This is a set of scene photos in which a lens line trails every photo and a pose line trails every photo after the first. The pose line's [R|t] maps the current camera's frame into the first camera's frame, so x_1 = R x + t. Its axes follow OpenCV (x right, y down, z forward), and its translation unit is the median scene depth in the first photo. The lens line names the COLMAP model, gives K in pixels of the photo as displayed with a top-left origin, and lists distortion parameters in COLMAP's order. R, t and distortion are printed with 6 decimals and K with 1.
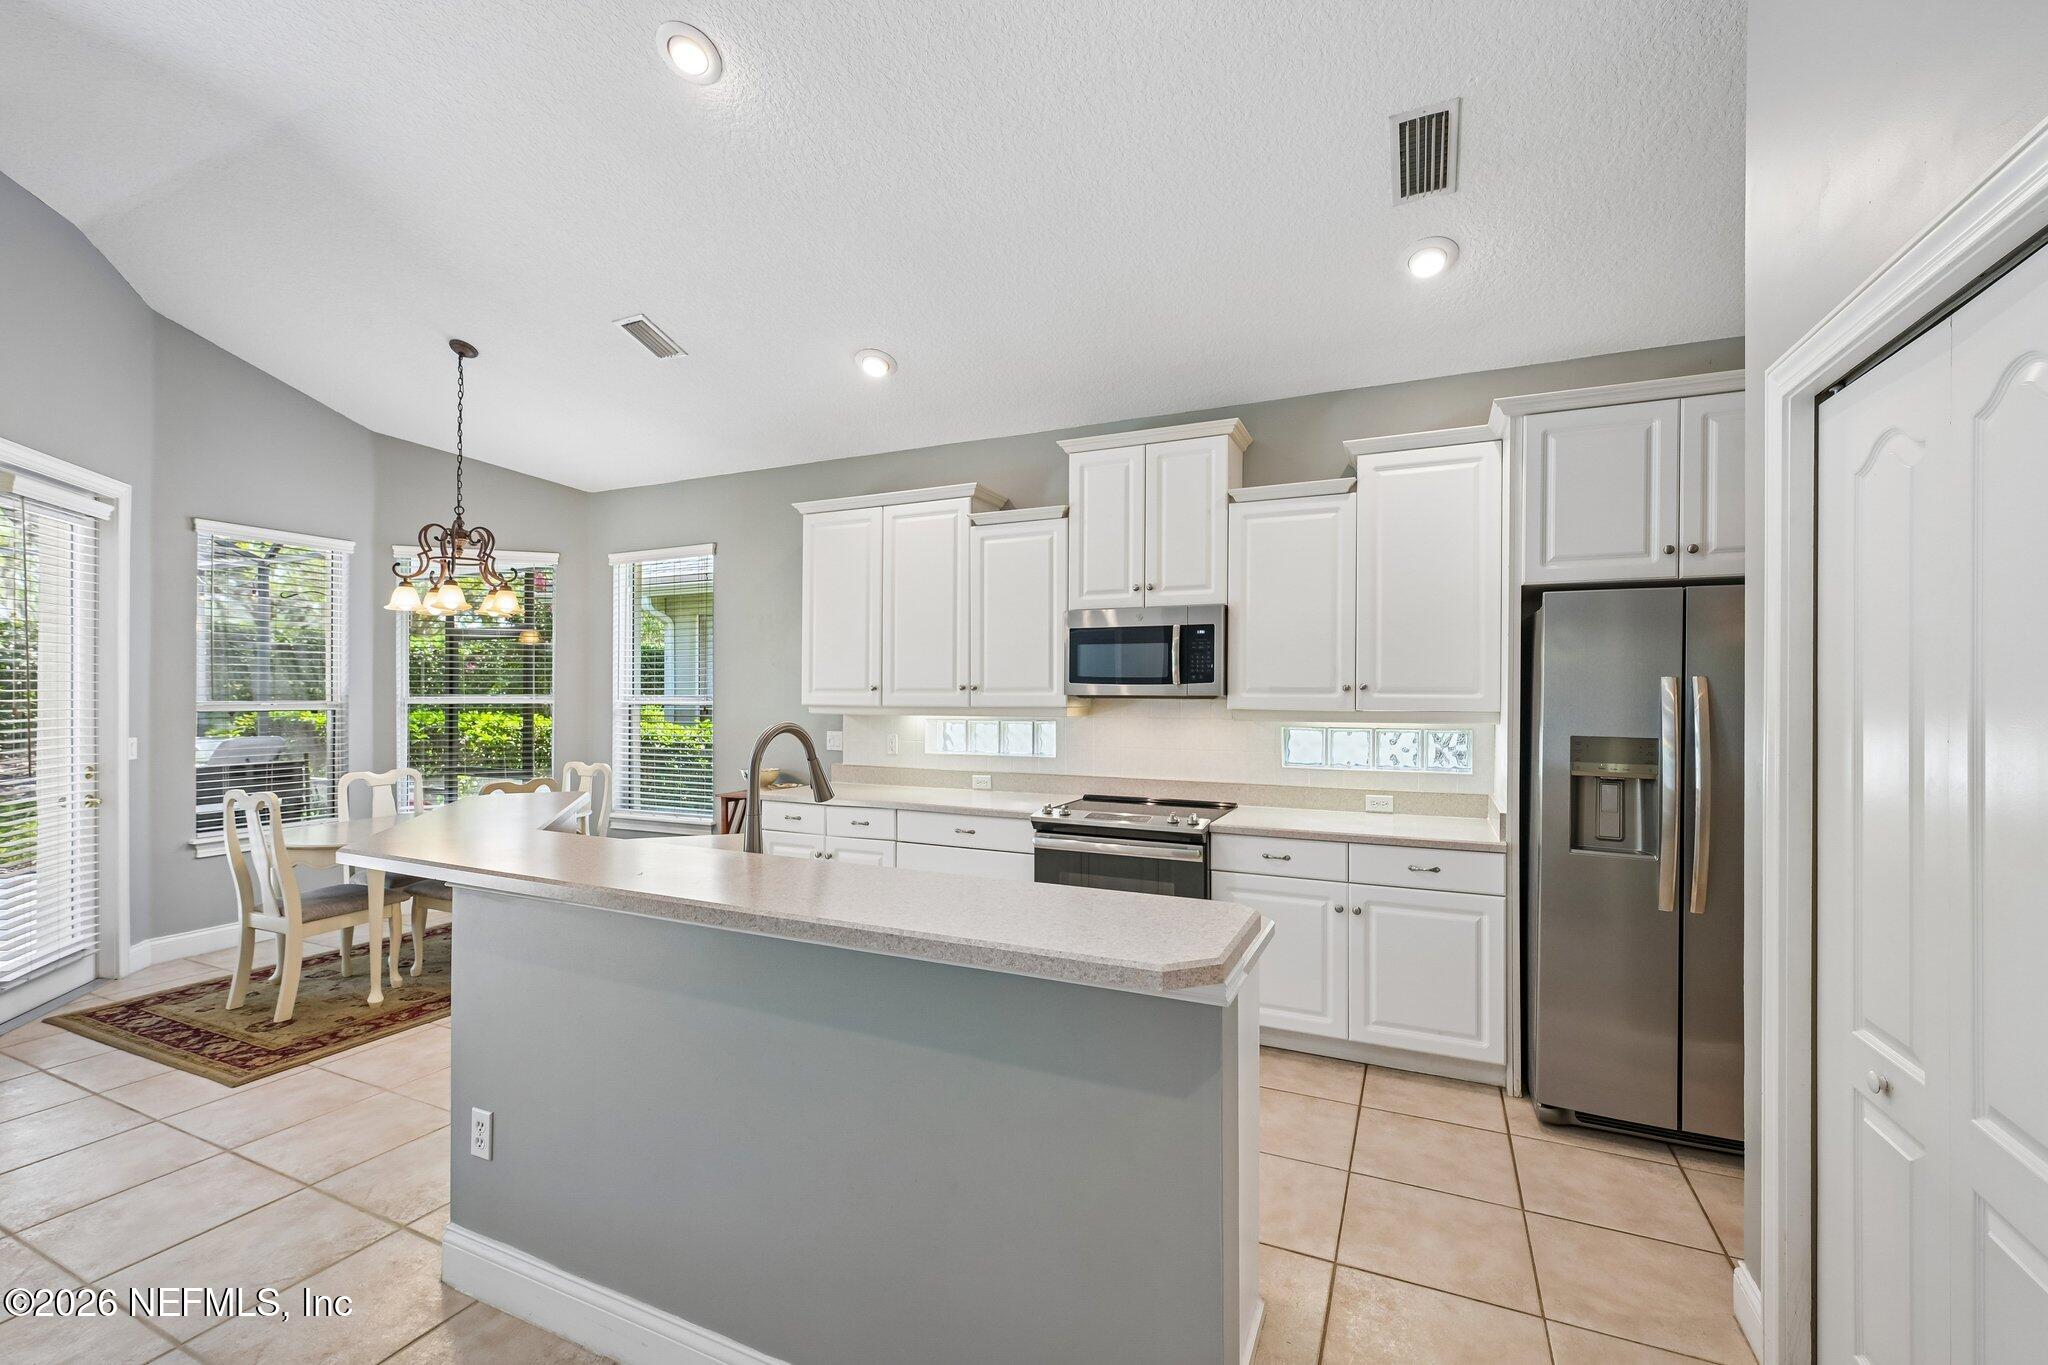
lens RADIAL K [[868.9, 0, 1020.6], [0, 868.9, 690.9], [0, 0, 1]] dist [0.001898, -0.000245]
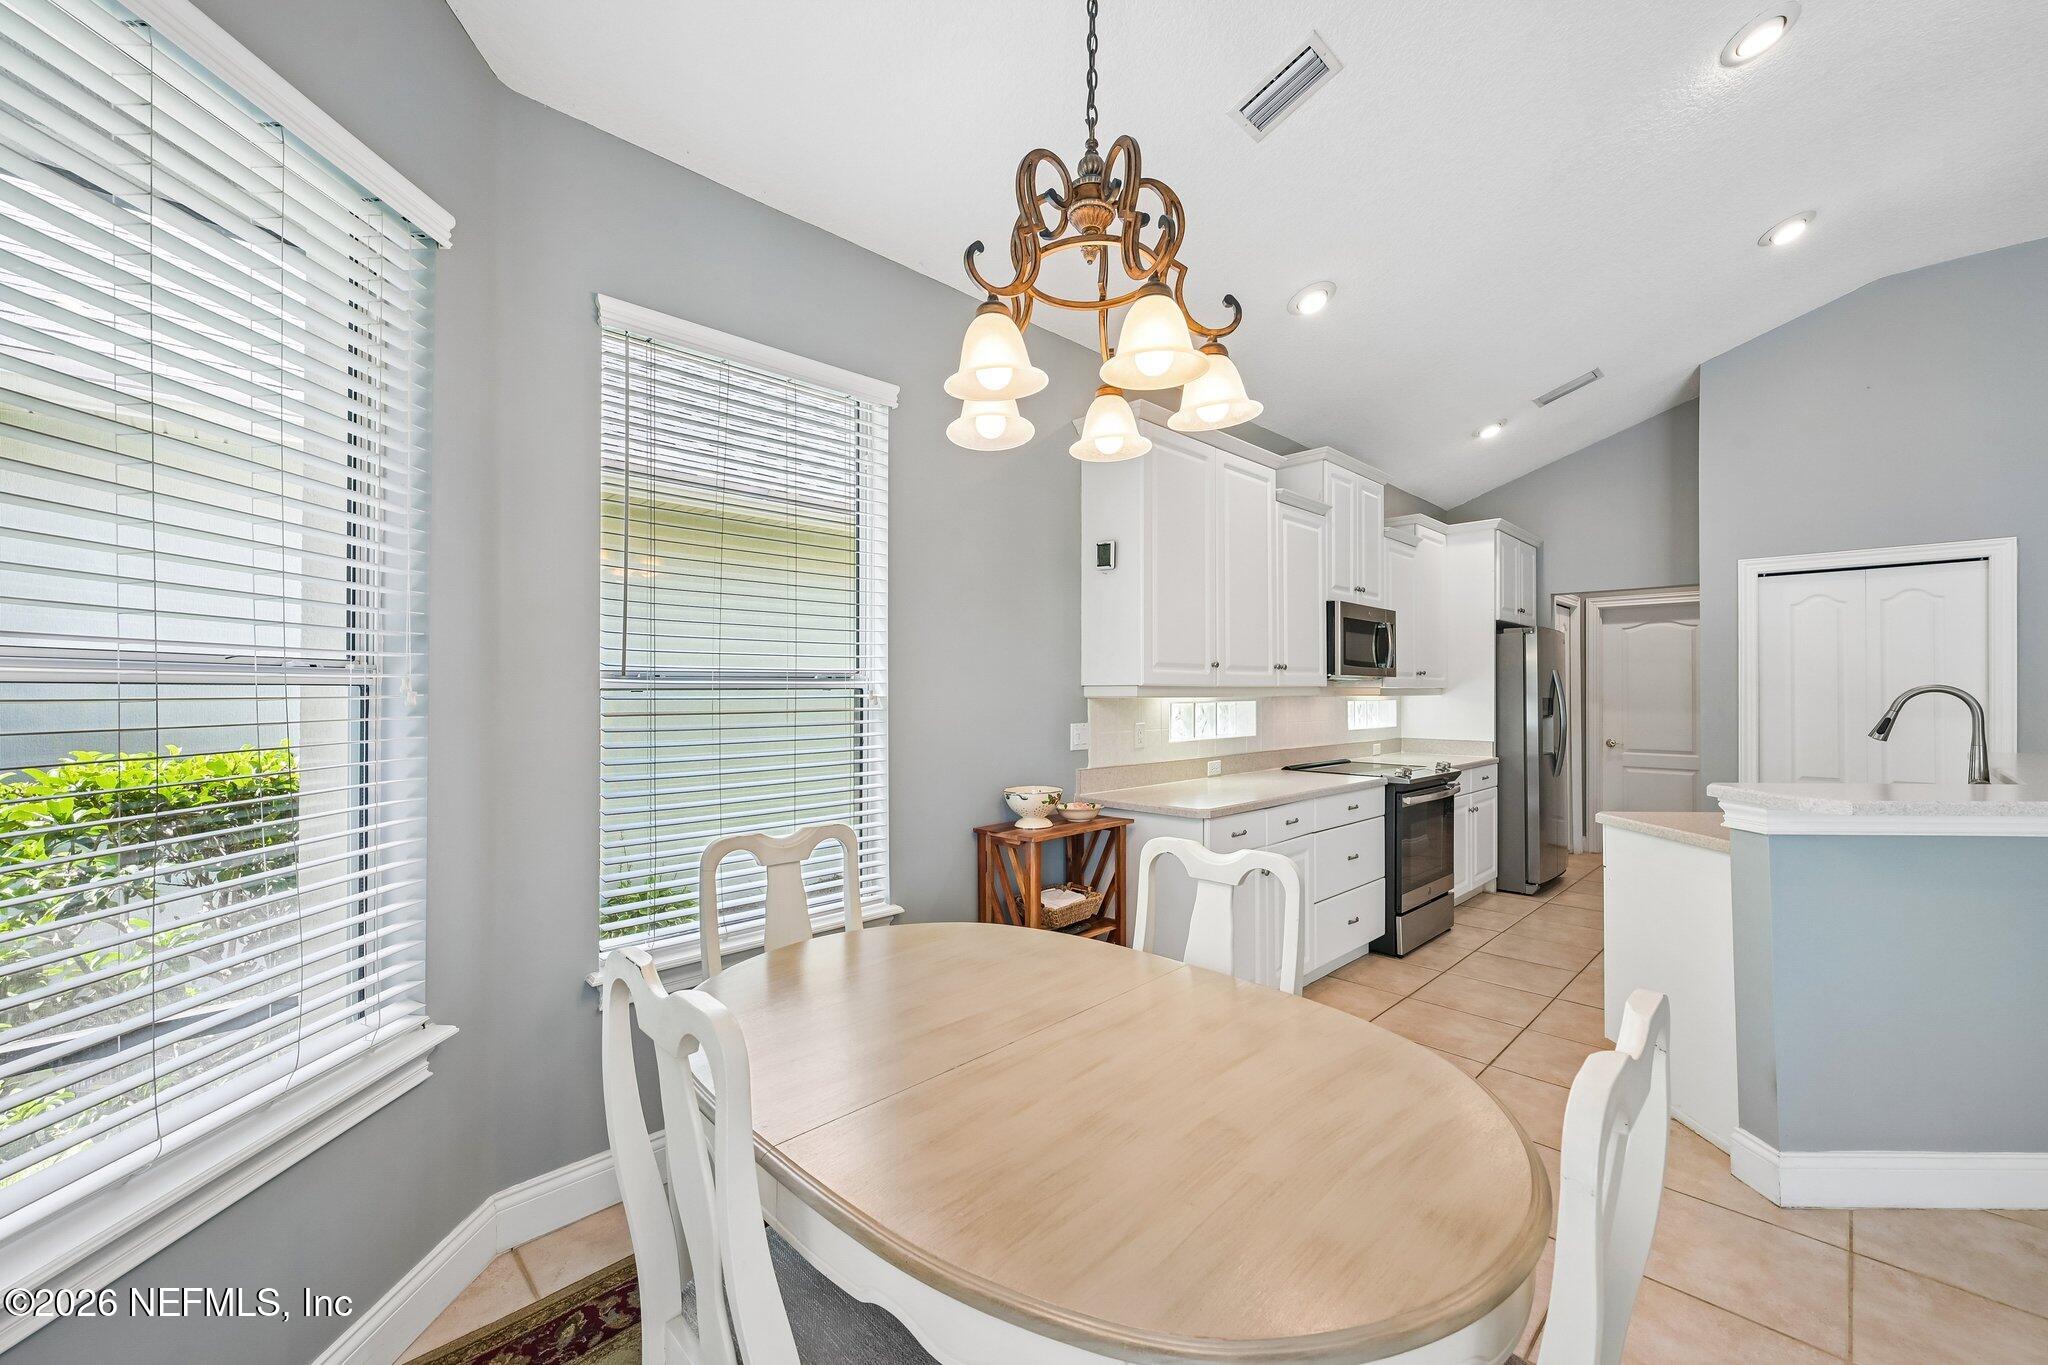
lens RADIAL K [[810.6, 0, 1047.2], [0, 810.6, 689.0], [0, 0, 1]] dist [0.000088, -0.000142]
pose [[0.343526, 0.003257, 0.939137, -1.086754], [-0.000276, 0.999994, -0.003367, 0.026159], [-0.939143, 0.000898, 0.343525, 1.017886]]
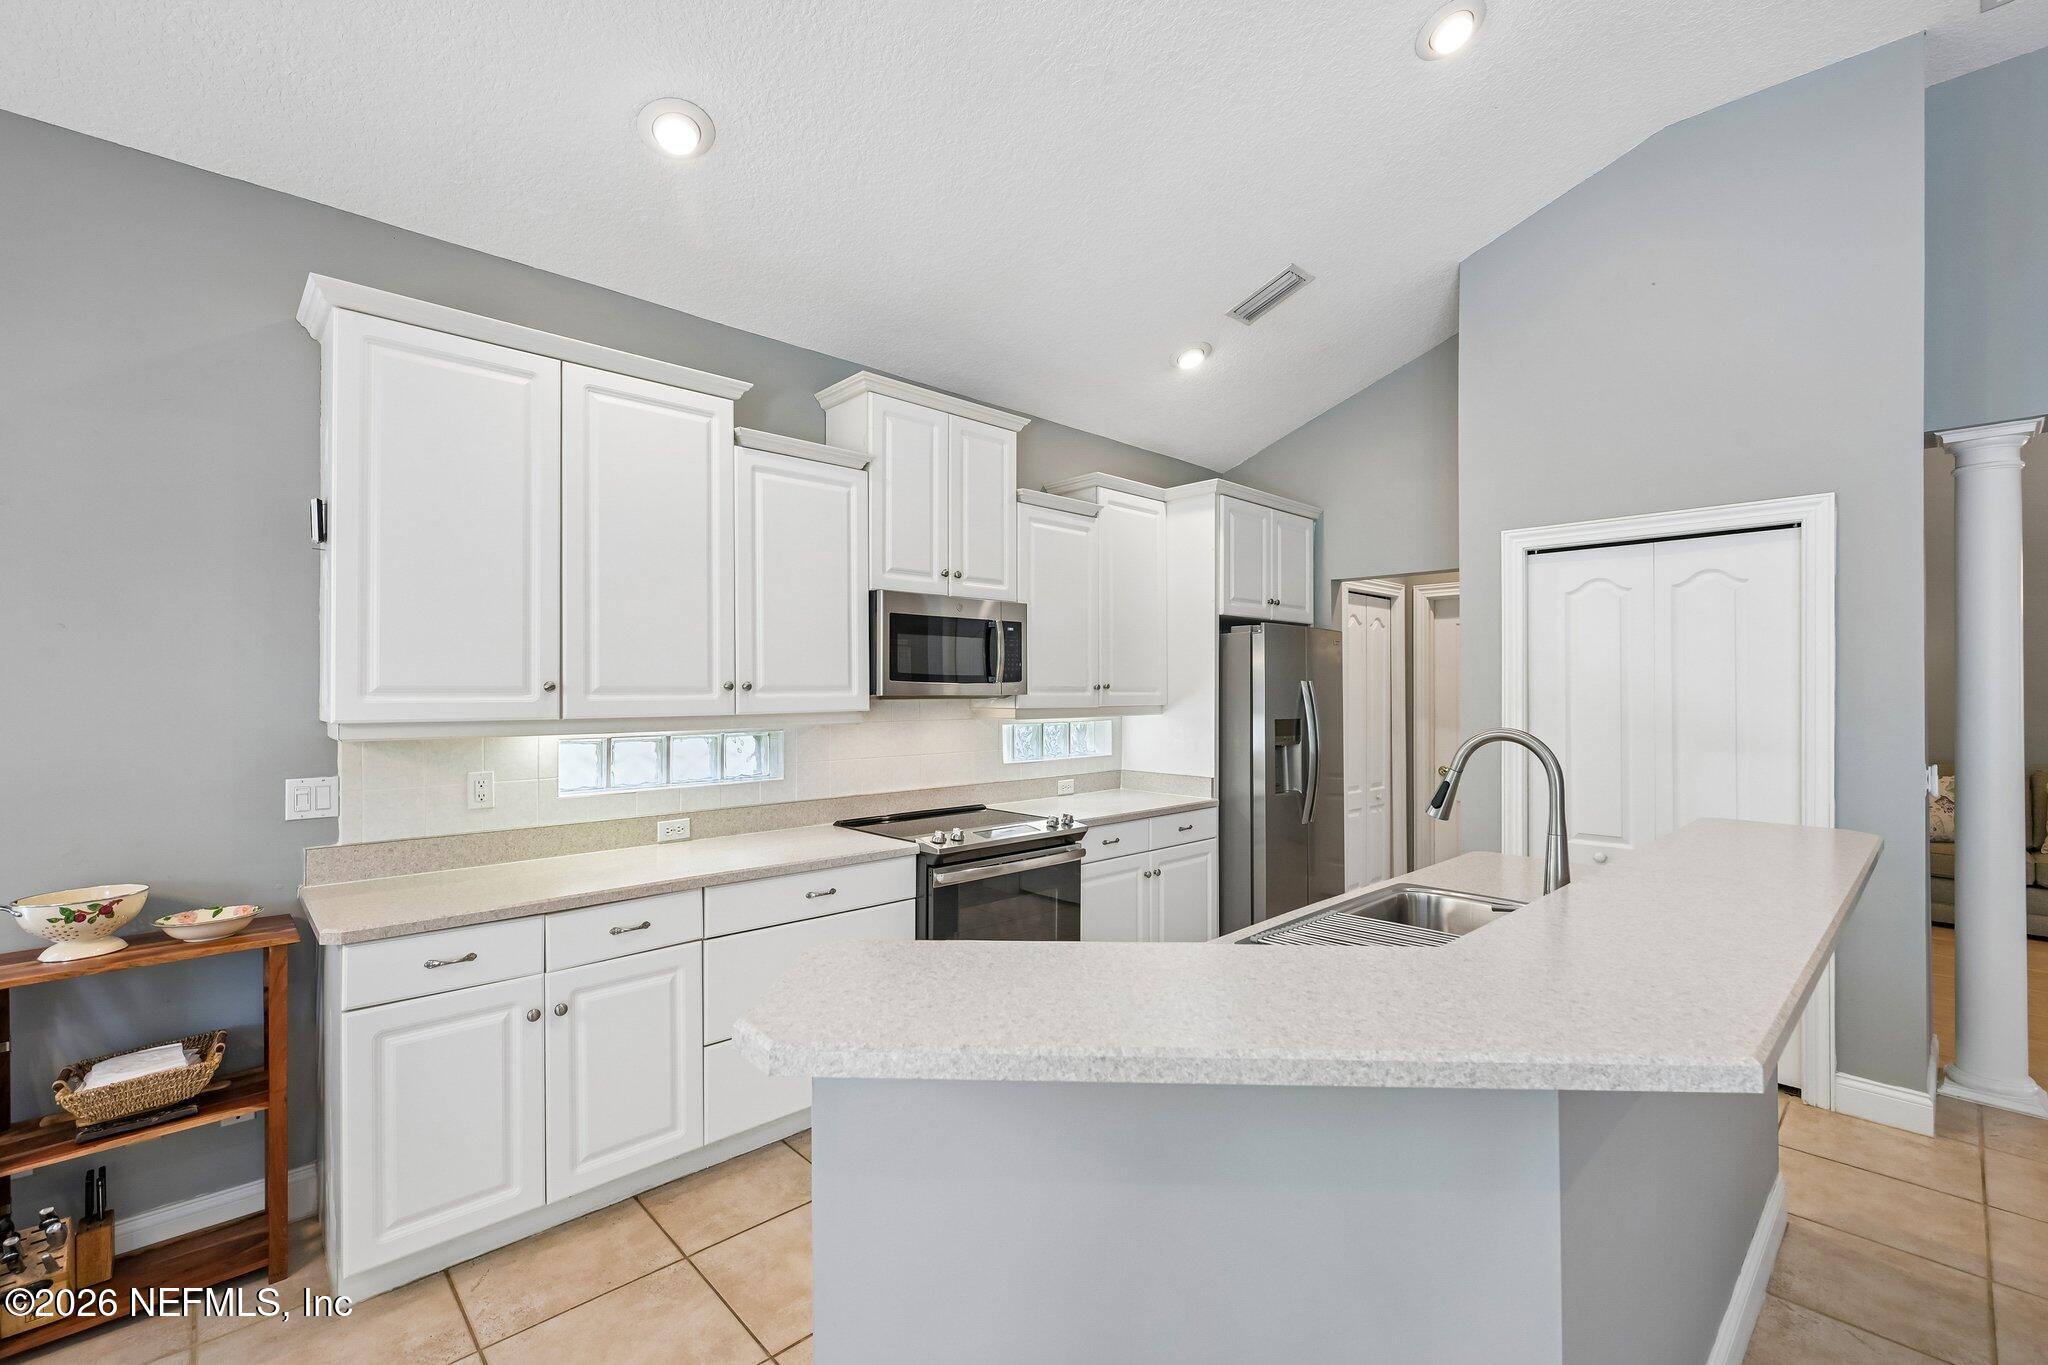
lens RADIAL K [[868.9, 0, 1047.0], [0, 868.9, 687.8], [0, 0, 1]] dist [0.001898, -0.000245]
pose [[0.358686, 0.000659, 0.933458, -0.651979], [0.002195, 0.999996, -0.001549, -0.001106], [-0.933456, 0.002604, 0.358684, 0.587644]]
